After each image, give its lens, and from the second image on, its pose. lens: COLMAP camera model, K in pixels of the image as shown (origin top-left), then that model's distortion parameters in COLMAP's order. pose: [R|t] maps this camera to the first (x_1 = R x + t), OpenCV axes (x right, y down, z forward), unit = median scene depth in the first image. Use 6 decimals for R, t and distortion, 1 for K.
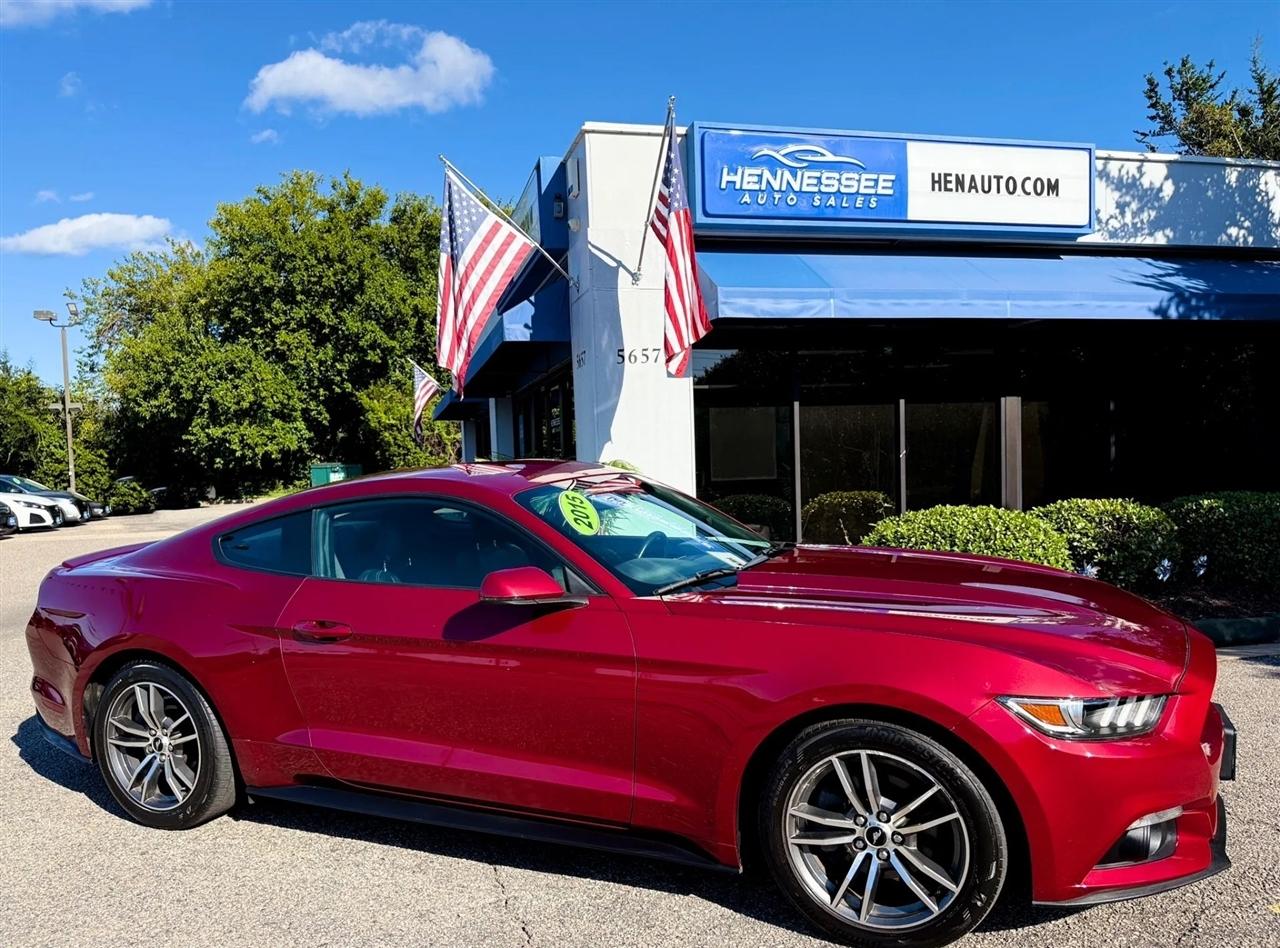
lens RADIAL K [[978.8, 0, 640.2], [0, 978.8, 518.1], [0, 0, 1]] dist [0.046457, -0.070005]
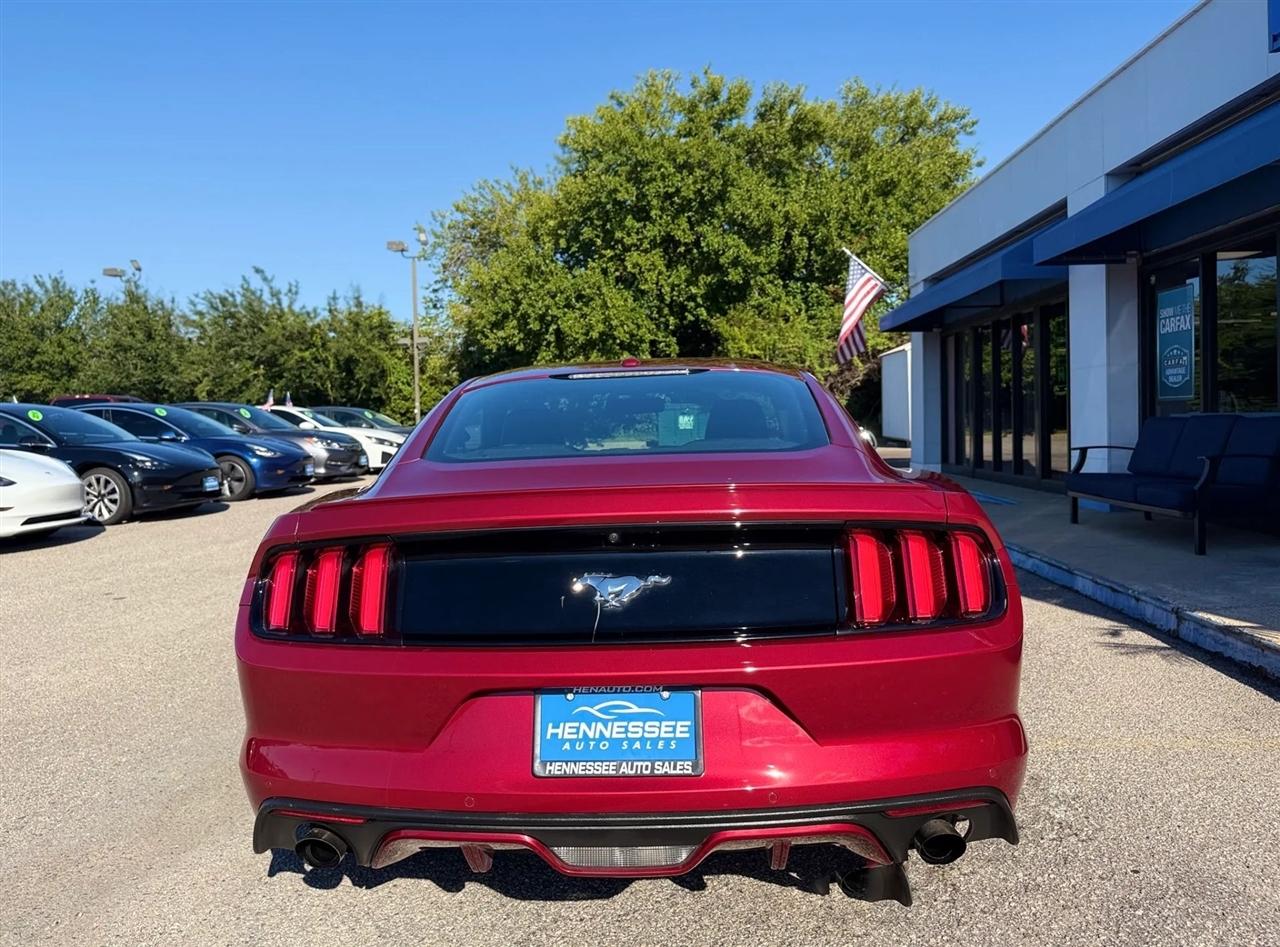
lens RADIAL K [[988.7, 0, 608.8], [0, 988.7, 440.7], [0, 0, 1]] dist [0.157466, -0.304485]
pose [[0.948474, 0.018731, -0.316302, -0.385786], [-0.027136, 0.999385, -0.022188, -0.000795], [0.315692, 0.029628, 0.948399, 0.588827]]
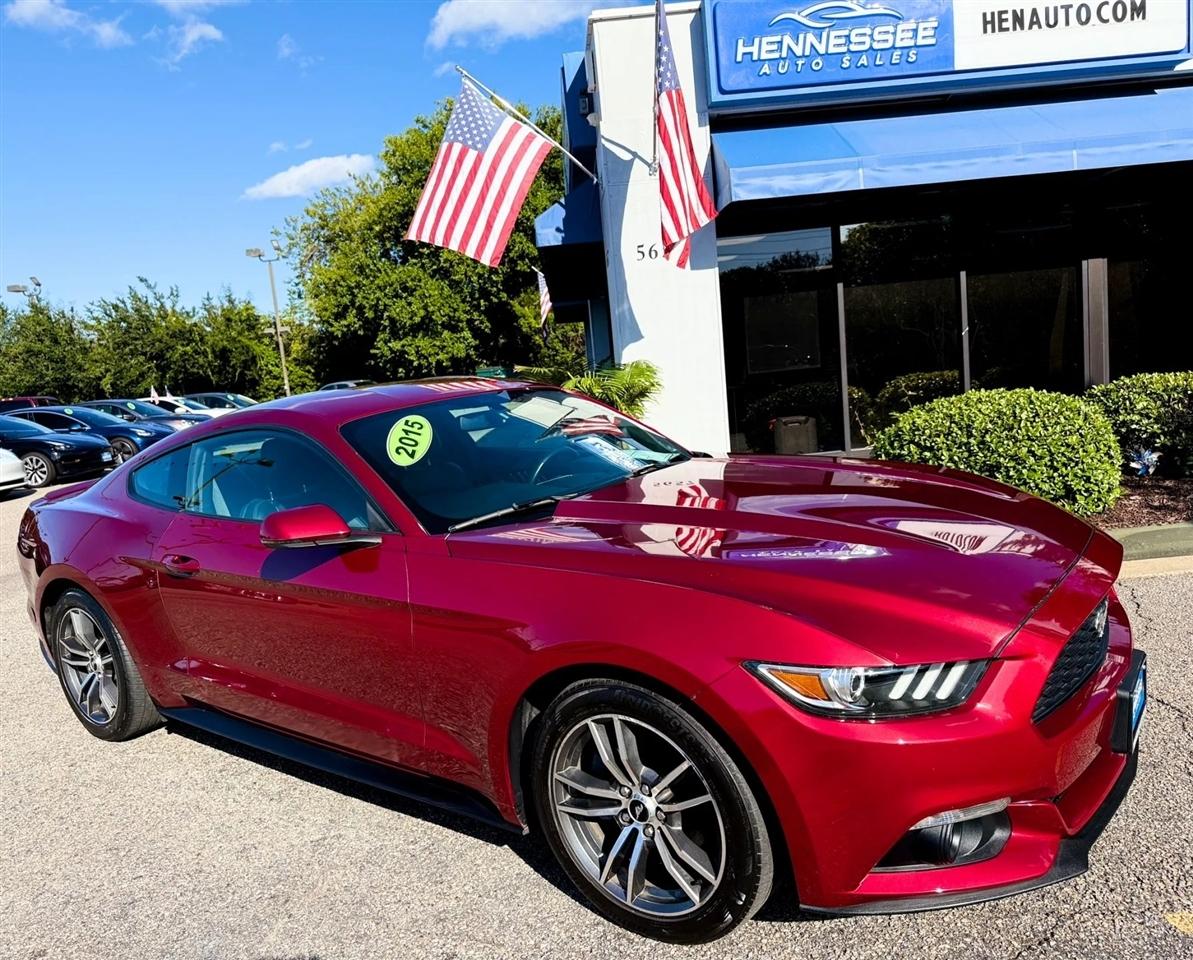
lens RADIAL K [[904.8, 0, 596.0], [0, 904.8, 486.7], [0, 0, 1]] dist [0.038946, -0.046519]
pose [[0.972926, -0.027758, -0.229442, 0.119981], [0.048561, 0.995152, 0.085524, -0.009972], [0.225956, -0.094351, 0.969558, 0.072384]]
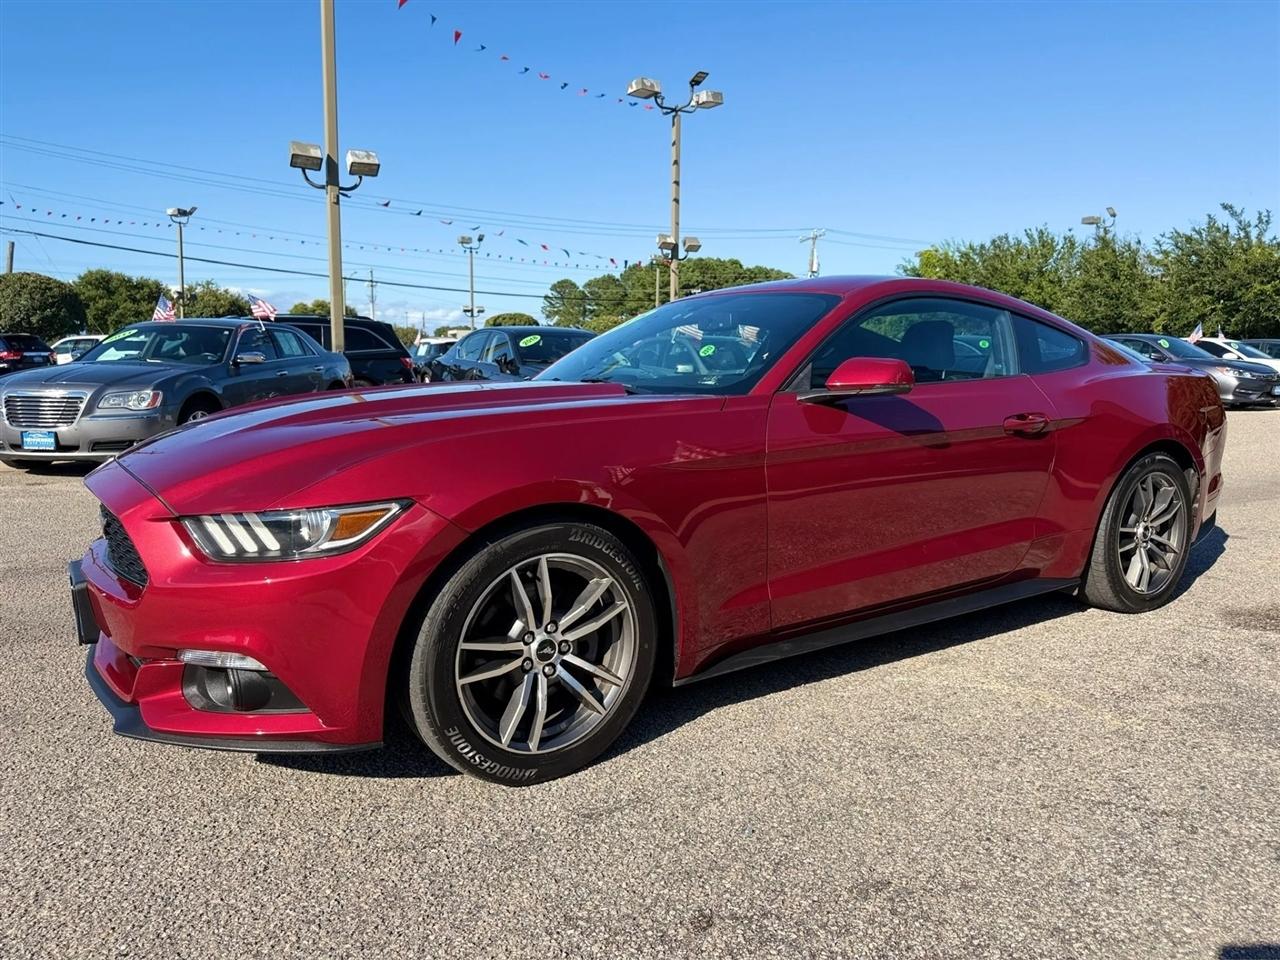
lens RADIAL K [[923.3, 0, 640.6], [0, 923.3, 445.5], [0, 0, 1]] dist [0.005171, 0.001971]
pose [[0.325688, 0.121705, -0.937611, -0.110780], [-0.070107, 0.992059, 0.104421, 0.012459], [0.942874, 0.031725, 0.331634, 0.451528]]
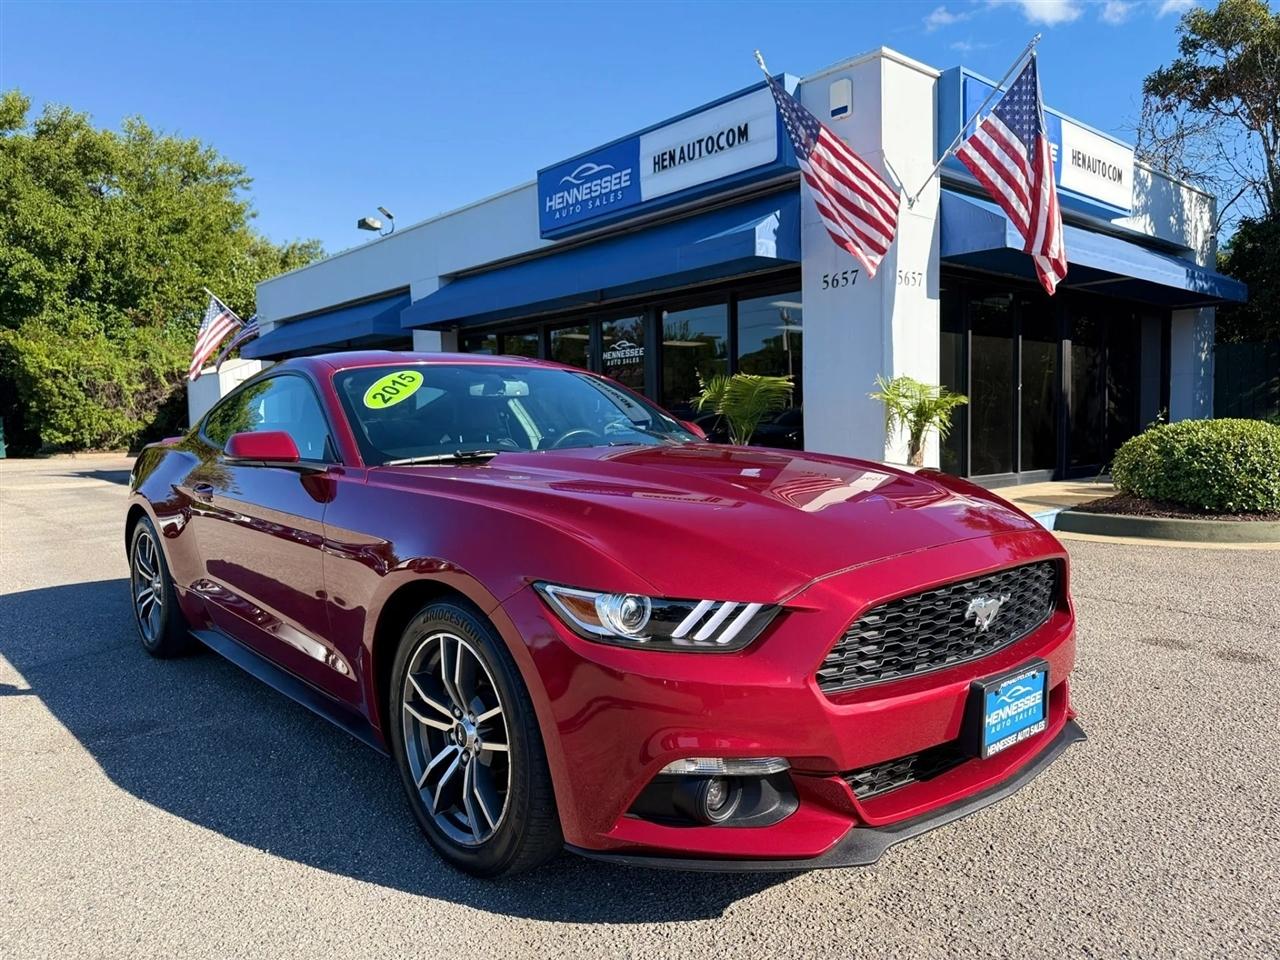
lens RADIAL K [[906.6, 0, 641.8], [0, 906.6, 487.2], [0, 0, 1]] dist [0.032494, -0.038257]
pose [[0.891446, -0.015008, 0.452878, -0.609322], [0.015134, 0.999880, 0.003346, 0.042192], [-0.452874, 0.003871, 0.891566, 0.230295]]
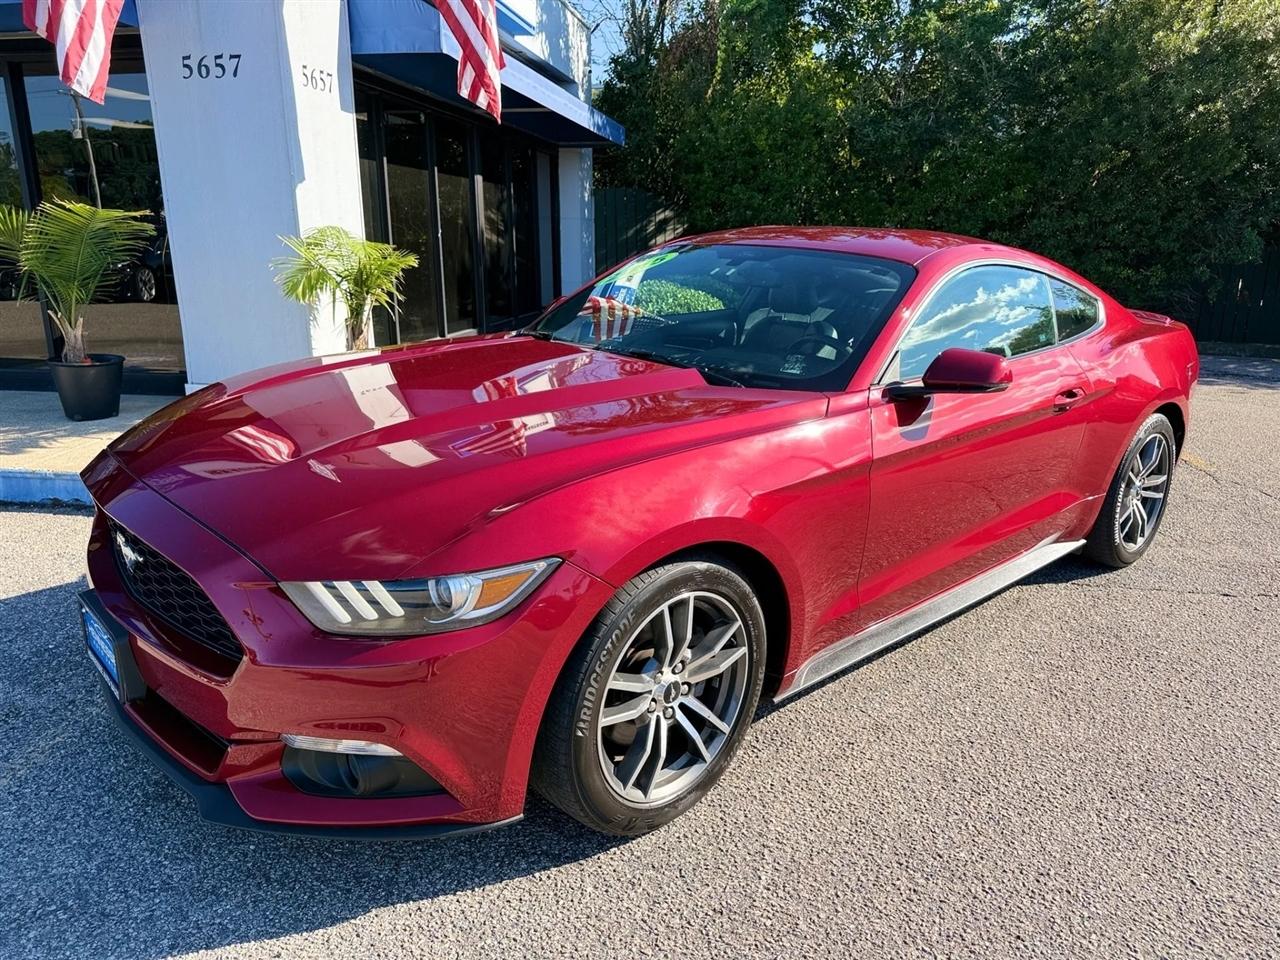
lens RADIAL K [[912.7, 0, 646.2], [0, 912.7, 480.9], [0, 0, 1]] dist [0.009545, -0.012779]
pose [[0.398915, -0.203875, 0.894037, -0.501835], [0.031736, 0.977457, 0.208738, -0.006928], [-0.916439, -0.054895, 0.396392, 0.423935]]
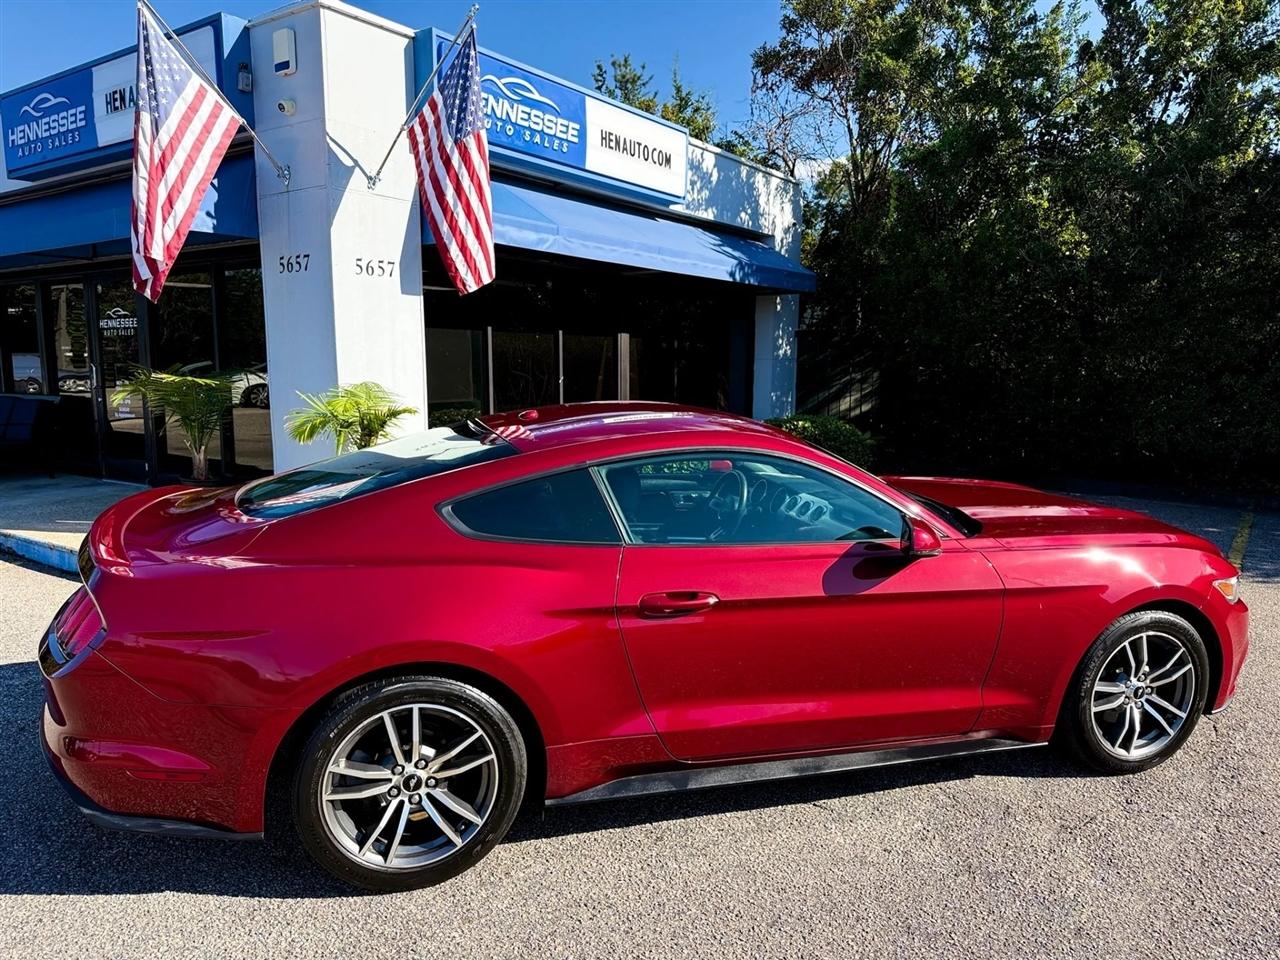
lens RADIAL K [[910.1, 0, 639.3], [0, 910.1, 481.5], [0, 0, 1]] dist [0.023984, -0.029089]
pose [[0.752142, -0.052631, 0.656896, -0.340567], [0.007262, 0.997407, 0.071598, -0.021970], [-0.658961, -0.049082, 0.750574, 0.154258]]
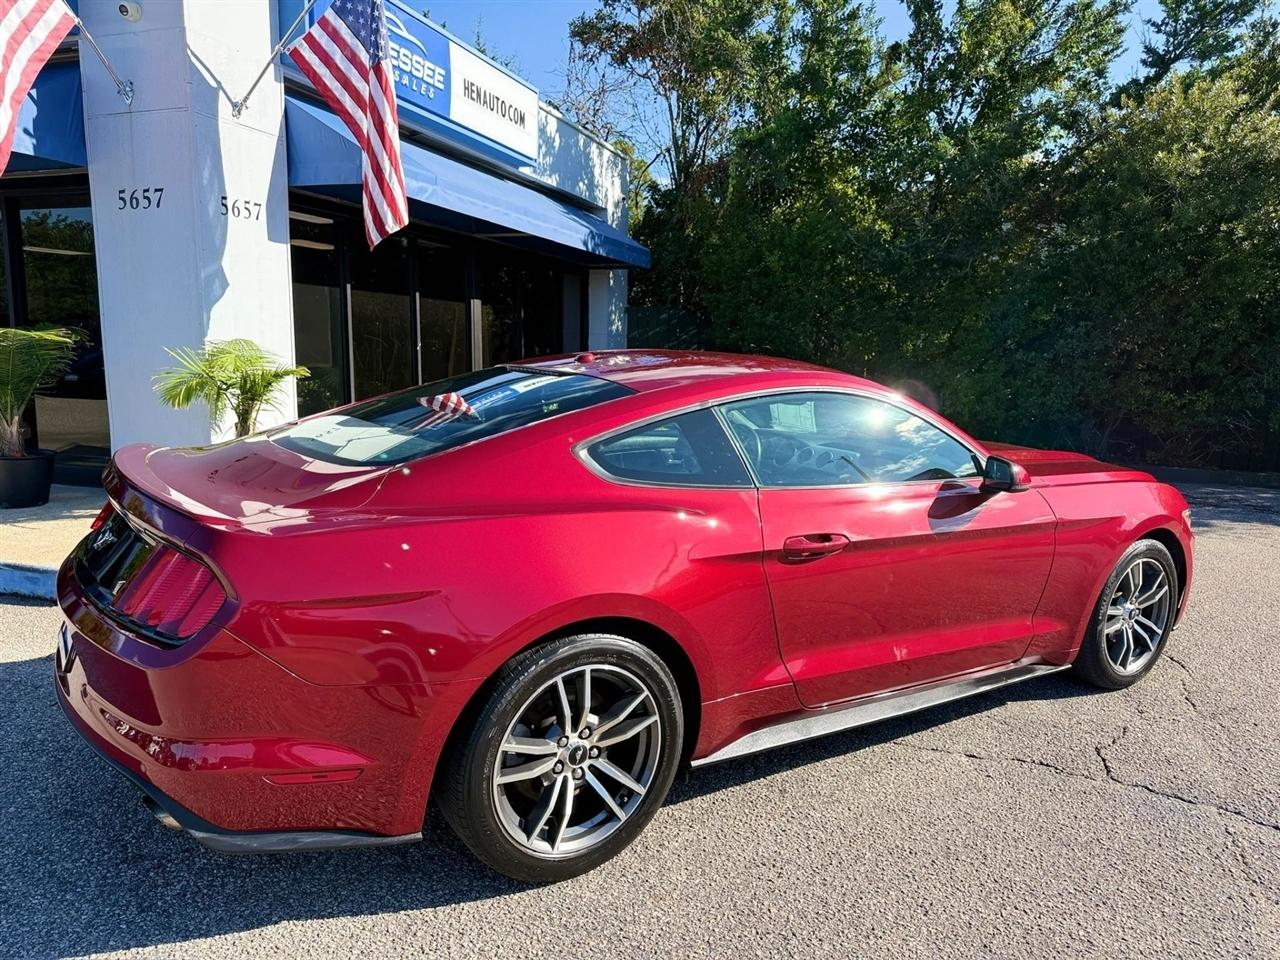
lens RADIAL K [[906.6, 0, 641.8], [0, 906.6, 487.2], [0, 0, 1]] dist [0.032494, -0.038257]
pose [[0.542241, -0.085042, 0.835908, -0.409952], [0.009275, 0.995410, 0.095253, -0.005821], [-0.840172, -0.043897, 0.540541, 0.266215]]
